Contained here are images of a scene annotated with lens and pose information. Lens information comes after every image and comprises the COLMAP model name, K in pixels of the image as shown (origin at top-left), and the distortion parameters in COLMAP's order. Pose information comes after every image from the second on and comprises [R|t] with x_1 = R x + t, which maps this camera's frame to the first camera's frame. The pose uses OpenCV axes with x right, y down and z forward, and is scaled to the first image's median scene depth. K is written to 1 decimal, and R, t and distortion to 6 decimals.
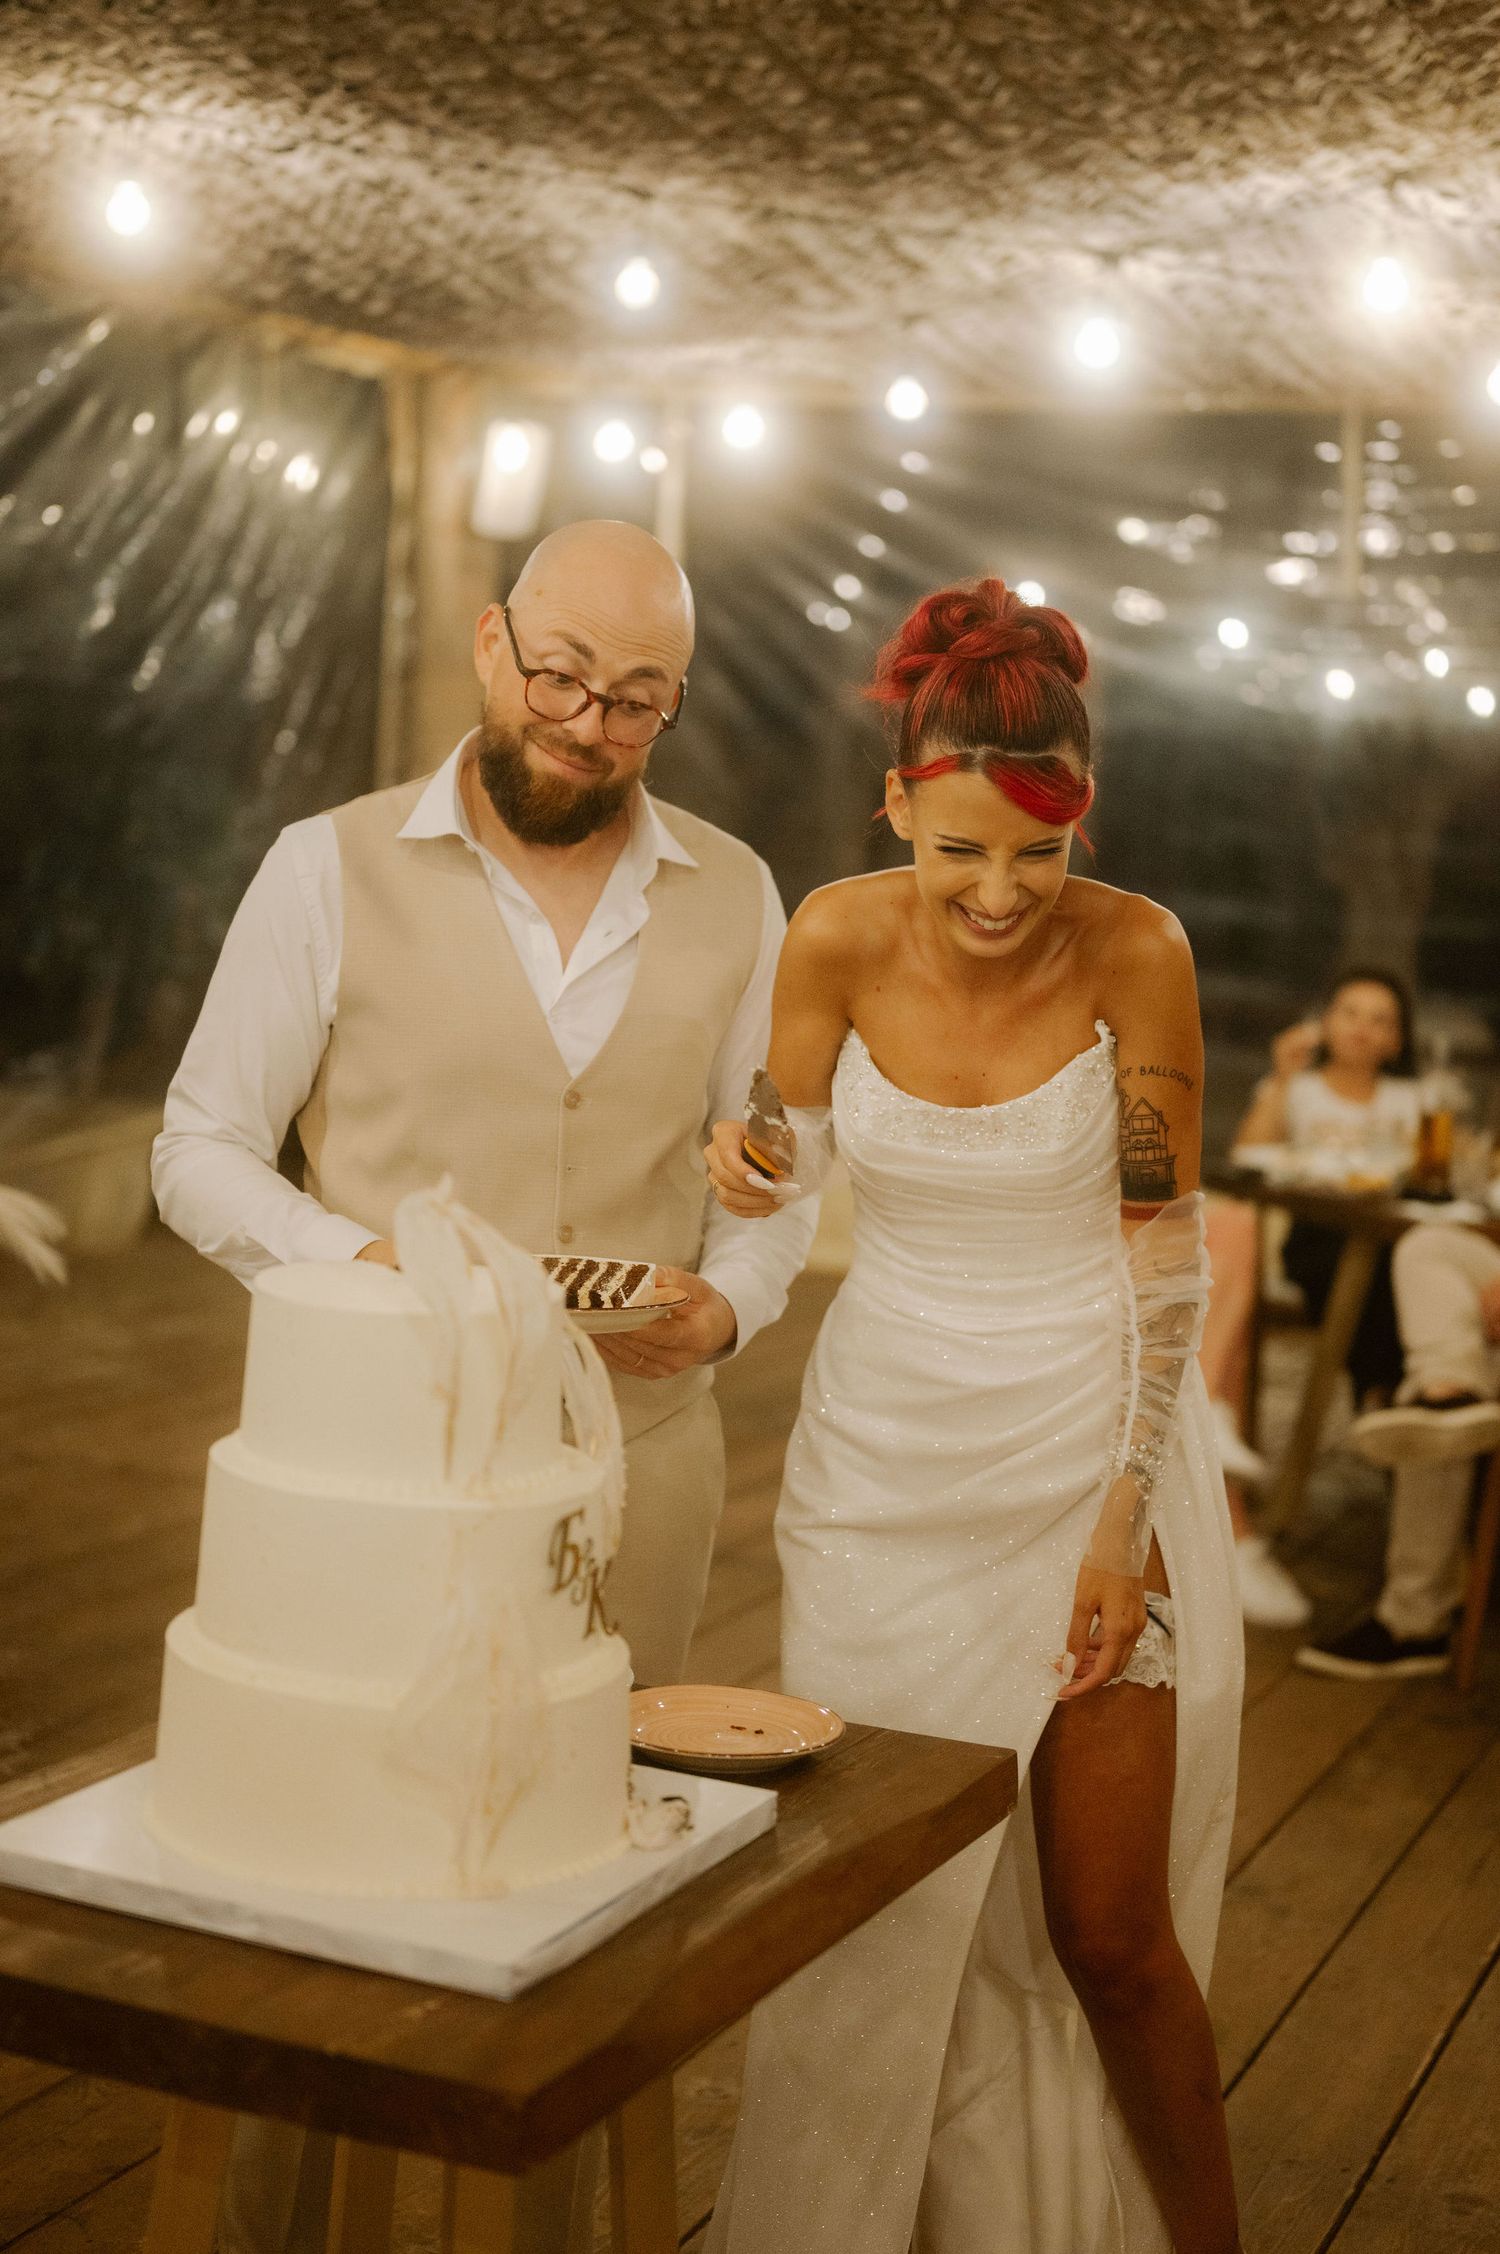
lens RADIAL K [[3212.0, 0, 760.3], [0, 3212.0, 1142.0], [0, 0, 1]] dist [-0.000780, -0.029399]
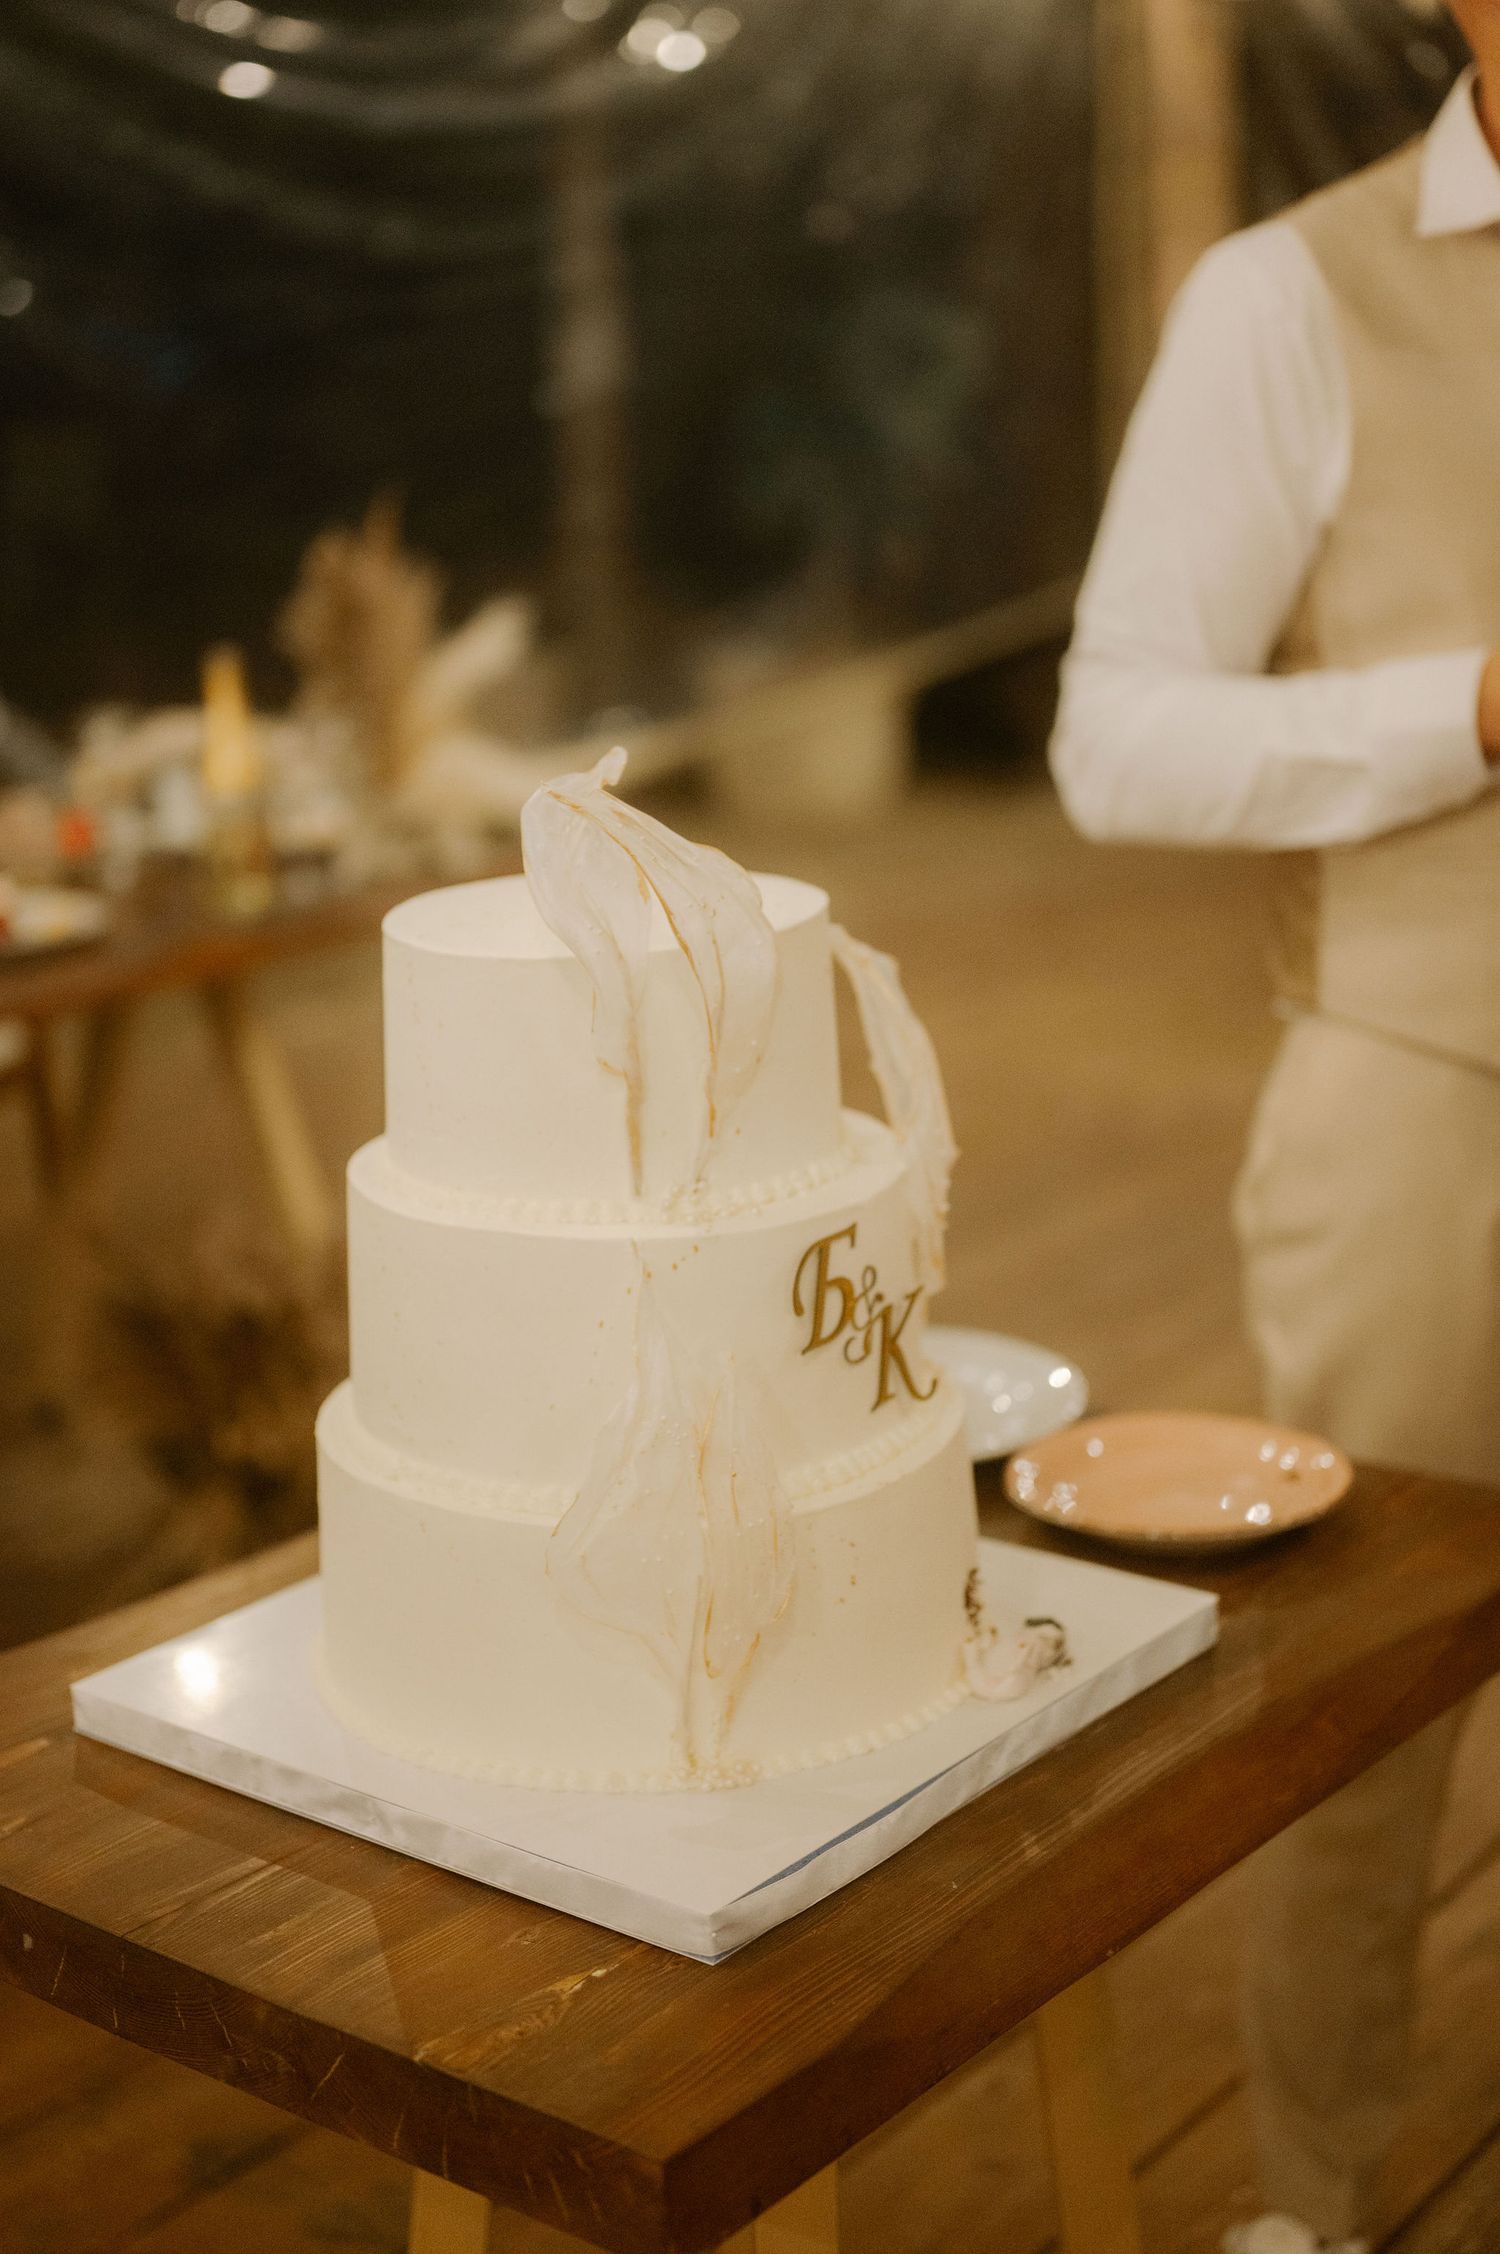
lens RADIAL K [[3245.2, 0, 749.6], [0, 3245.2, 1082.5], [0, 0, 1]] dist [-0.012011, -0.010469]
pose [[0.961936, -0.038060, -0.270611, 0.039528], [0.070992, 0.991059, 0.112966, 0.001554], [0.263893, -0.127877, 0.956038, 0.119554]]
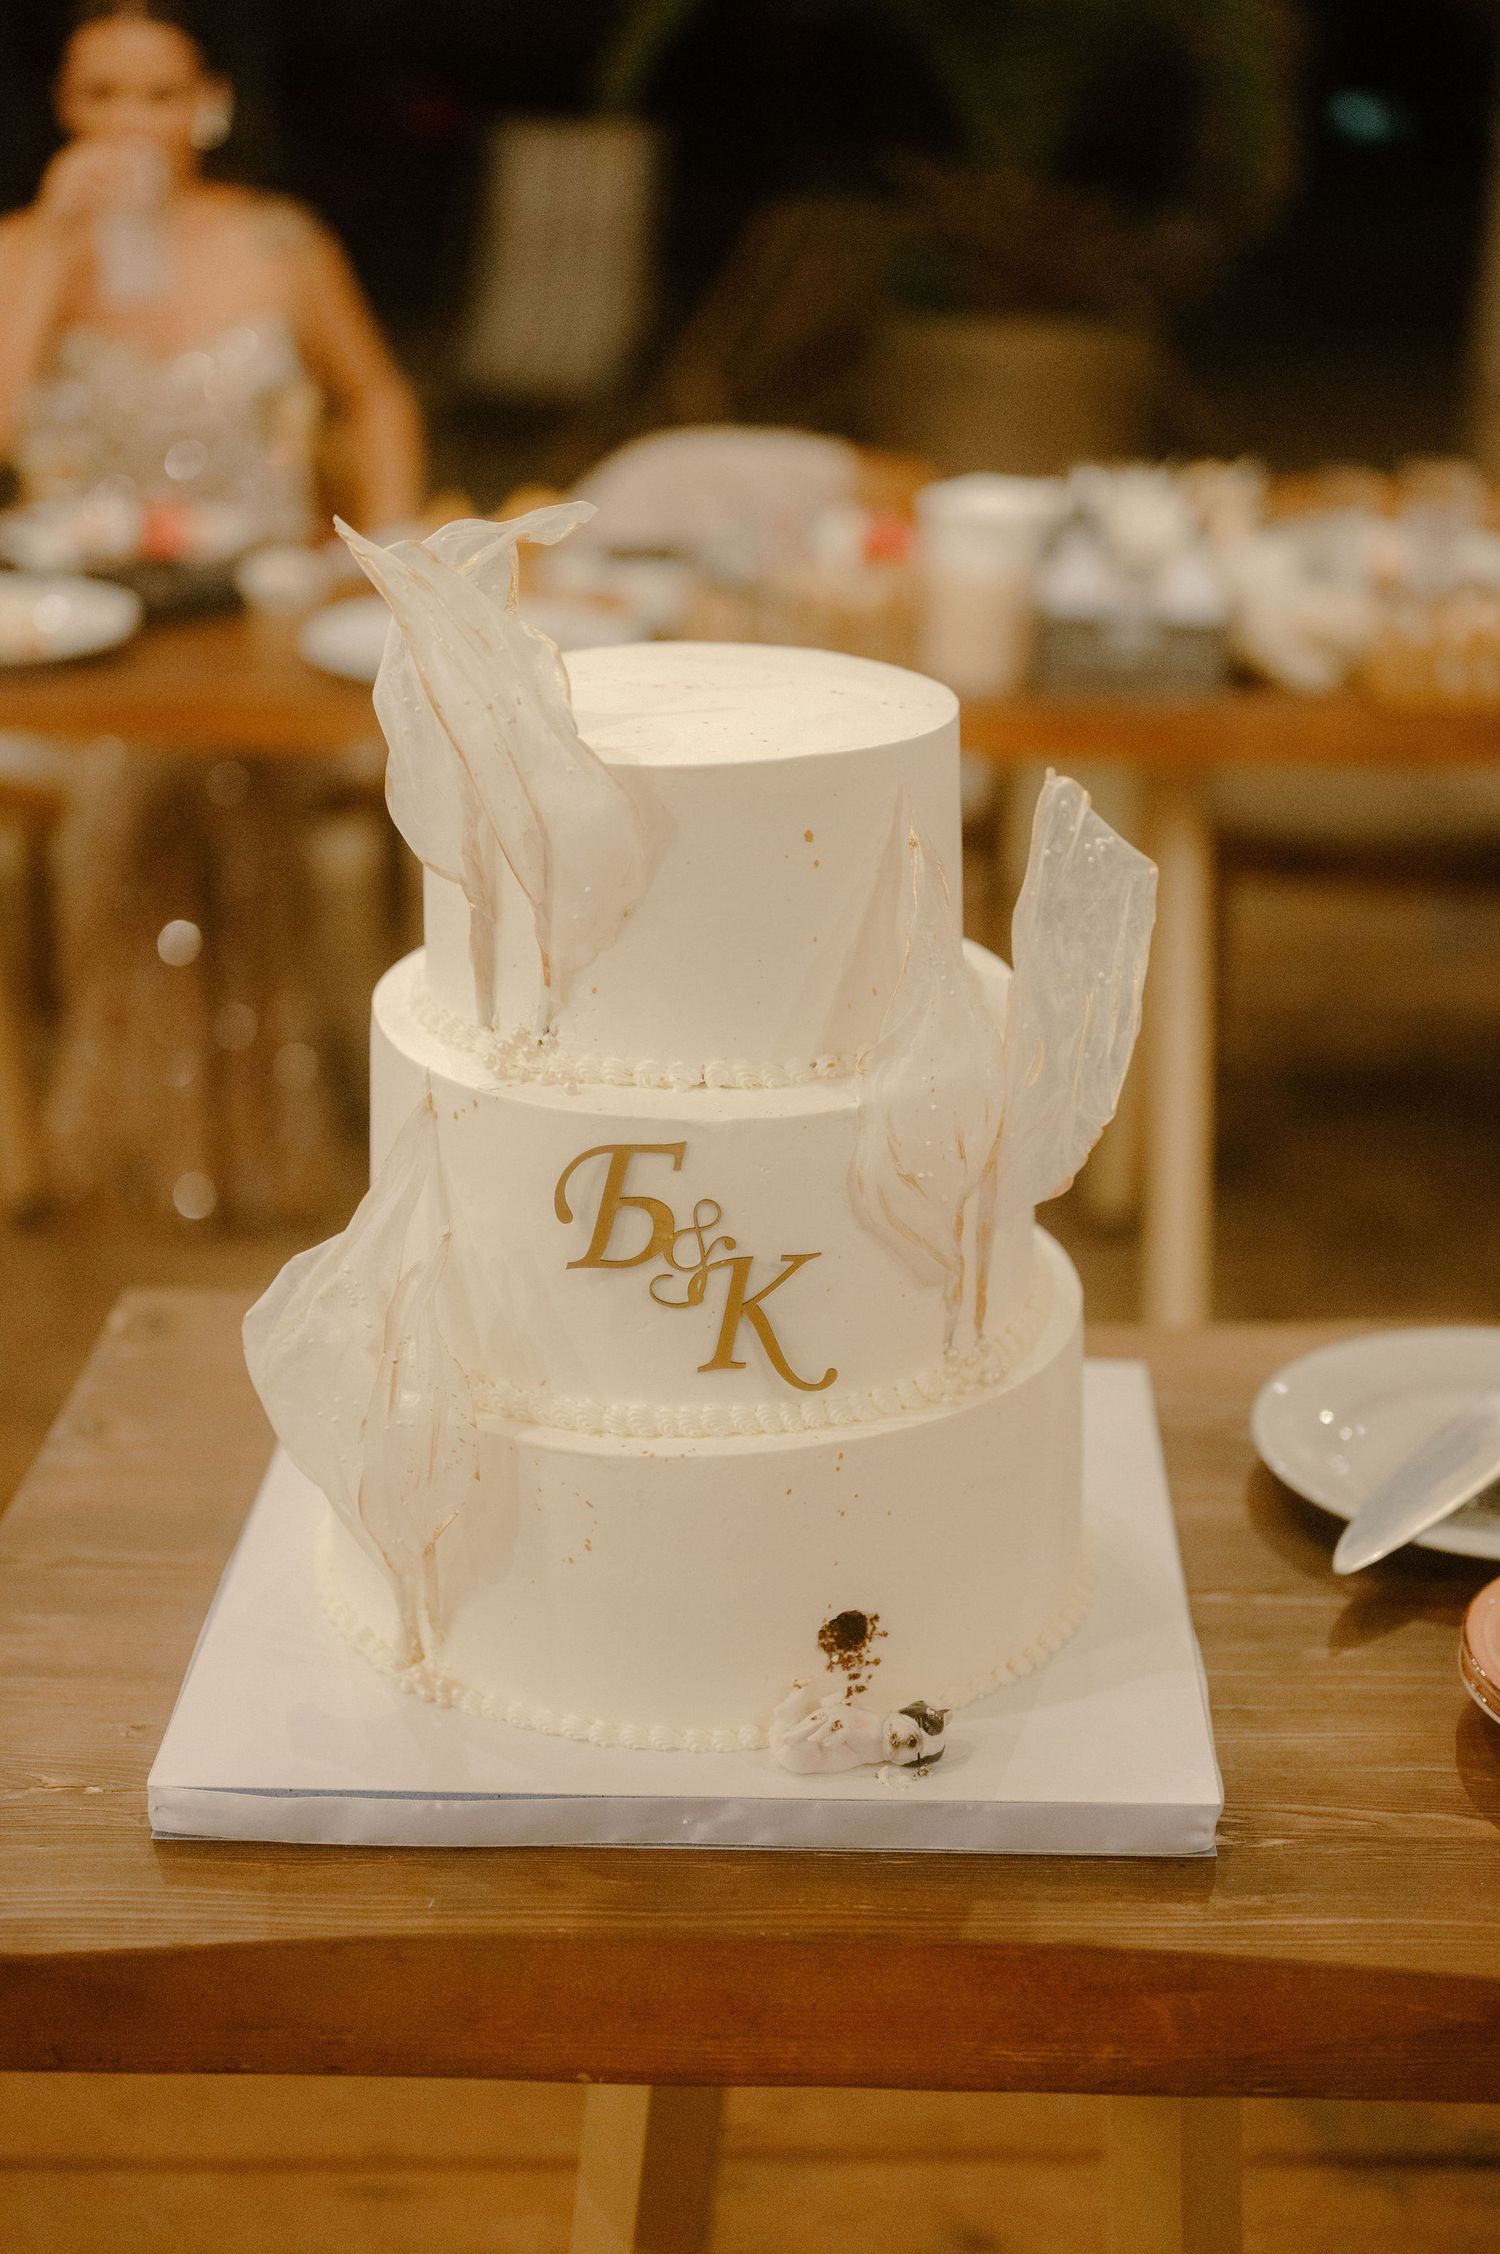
lens RADIAL K [[3274.2, 0, 745.0], [0, 3274.2, 1103.0], [0, 0, 1]] dist [-0.016716, 0.034501]
pose [[0.344573, 0.271829, -0.898542, 0.160549], [-0.060431, 0.961597, 0.267730, -0.015762], [0.936812, -0.037953, 0.347767, 0.288310]]
